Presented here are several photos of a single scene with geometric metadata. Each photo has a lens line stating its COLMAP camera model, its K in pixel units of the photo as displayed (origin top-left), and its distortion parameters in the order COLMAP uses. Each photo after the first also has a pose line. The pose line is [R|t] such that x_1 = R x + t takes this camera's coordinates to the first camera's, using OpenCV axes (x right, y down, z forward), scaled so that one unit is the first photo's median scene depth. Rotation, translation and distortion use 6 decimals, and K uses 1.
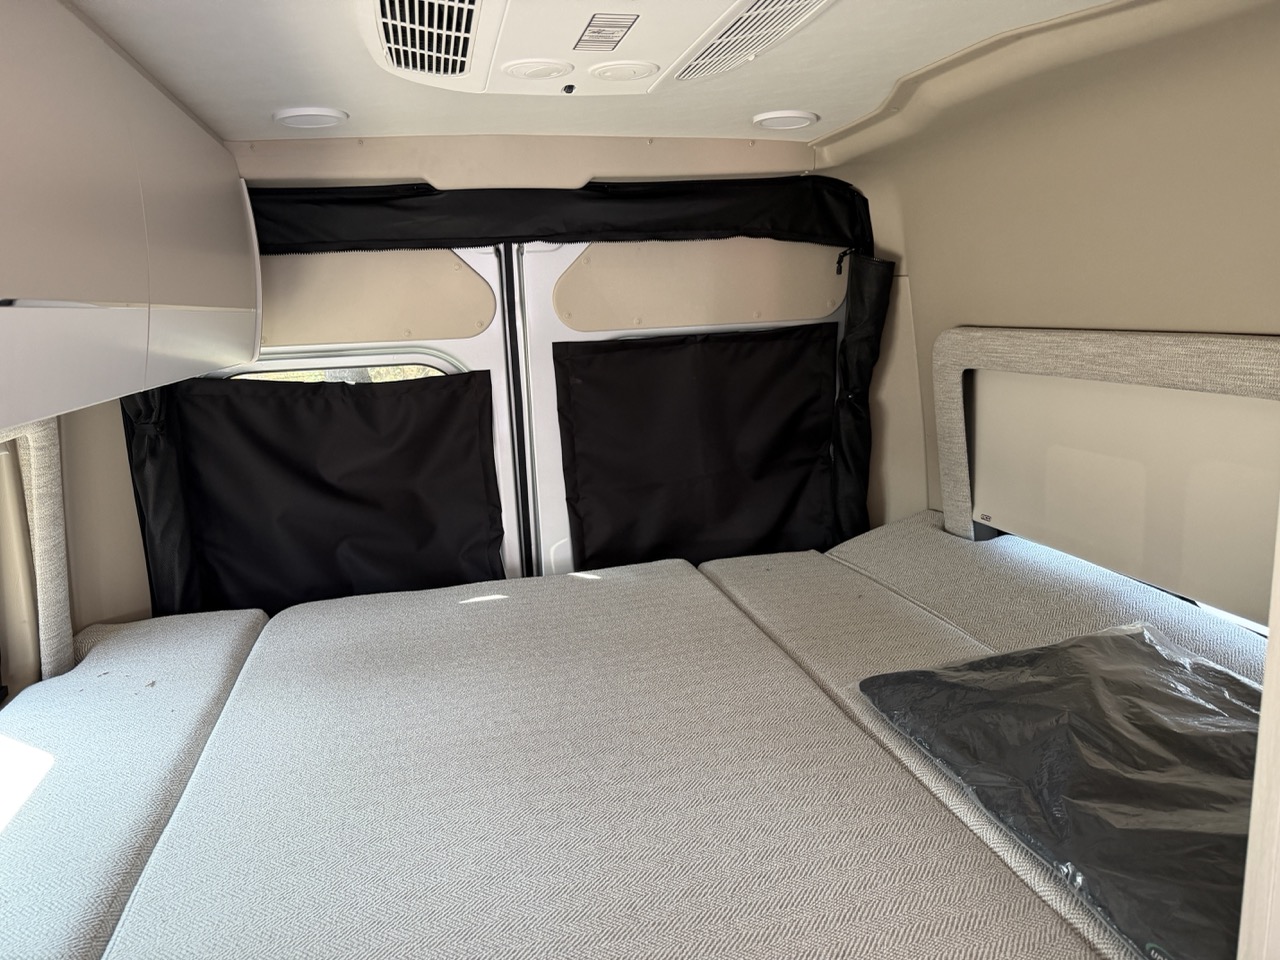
lens RADIAL K [[923.0, 0, 652.7], [0, 923.0, 488.0], [0, 0, 1]] dist [0.060981, -0.084368]
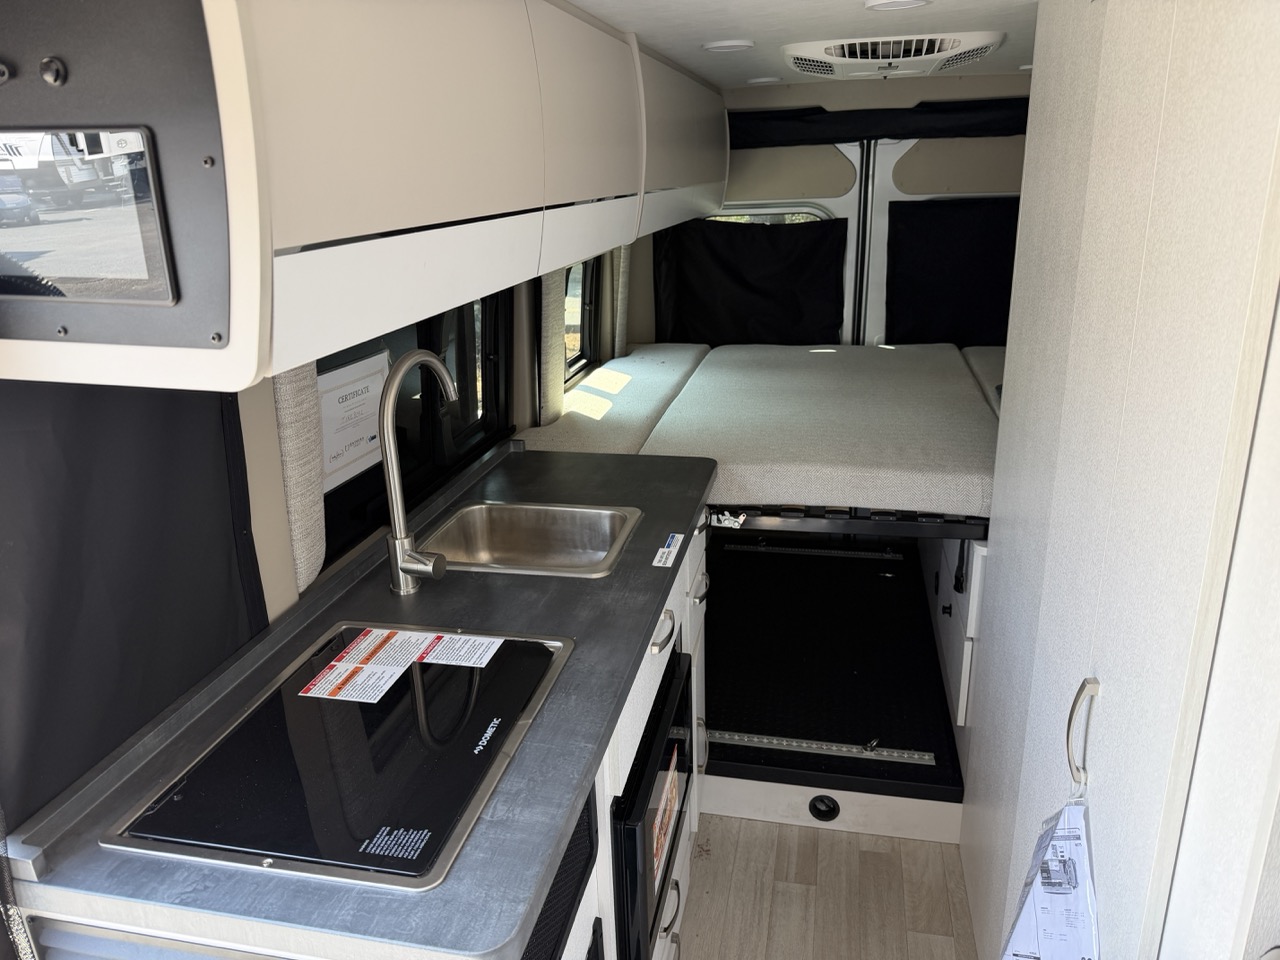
lens RADIAL K [[923.0, 0, 639.5], [0, 923.0, 476.2], [0, 0, 1]] dist [0.060981, -0.084368]
pose [[0.897680, 0.151457, -0.413800, 0.254302], [-0.093903, 0.983255, 0.156179, 0.104850], [0.430526, -0.101341, 0.896871, -0.722551]]
